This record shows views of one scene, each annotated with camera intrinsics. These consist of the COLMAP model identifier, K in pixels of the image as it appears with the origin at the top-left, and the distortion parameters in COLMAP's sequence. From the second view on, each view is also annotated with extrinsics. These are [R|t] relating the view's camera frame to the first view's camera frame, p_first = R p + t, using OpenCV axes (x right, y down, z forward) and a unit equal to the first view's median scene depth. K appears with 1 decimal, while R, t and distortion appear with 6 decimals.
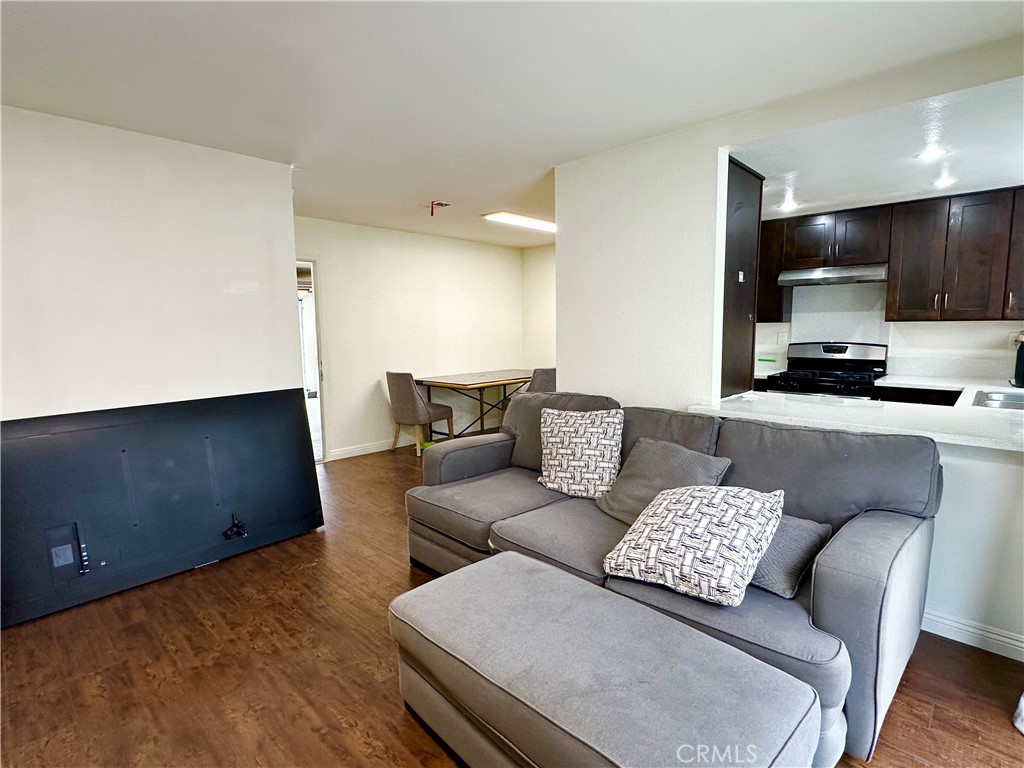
lens RADIAL K [[514.7, 0, 508.1], [0, 514.7, 386.9], [0, 0, 1]] dist [-0.001237, 0.001085]
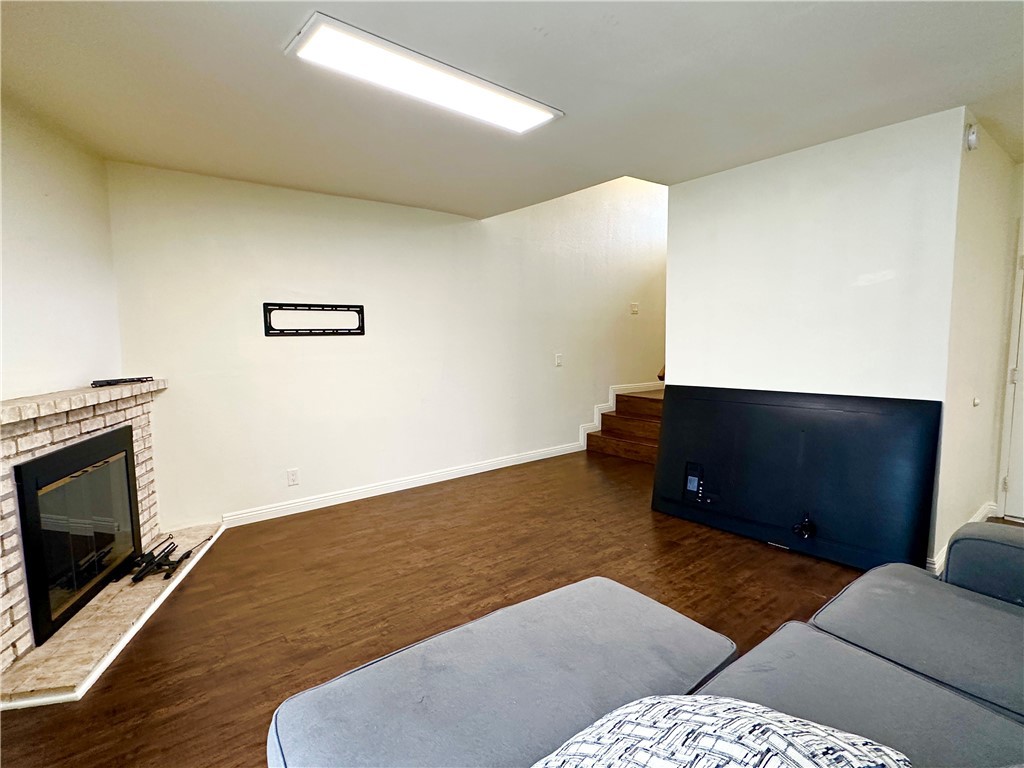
lens RADIAL K [[514.7, 0, 507.8], [0, 514.7, 379.7], [0, 0, 1]] dist [-0.001237, 0.001085]
pose [[-0.126707, 0.102378, -0.986643, 0.547865], [-0.101031, 0.988155, 0.115510, -0.067684], [0.986782, 0.114317, -0.114863, 0.578263]]
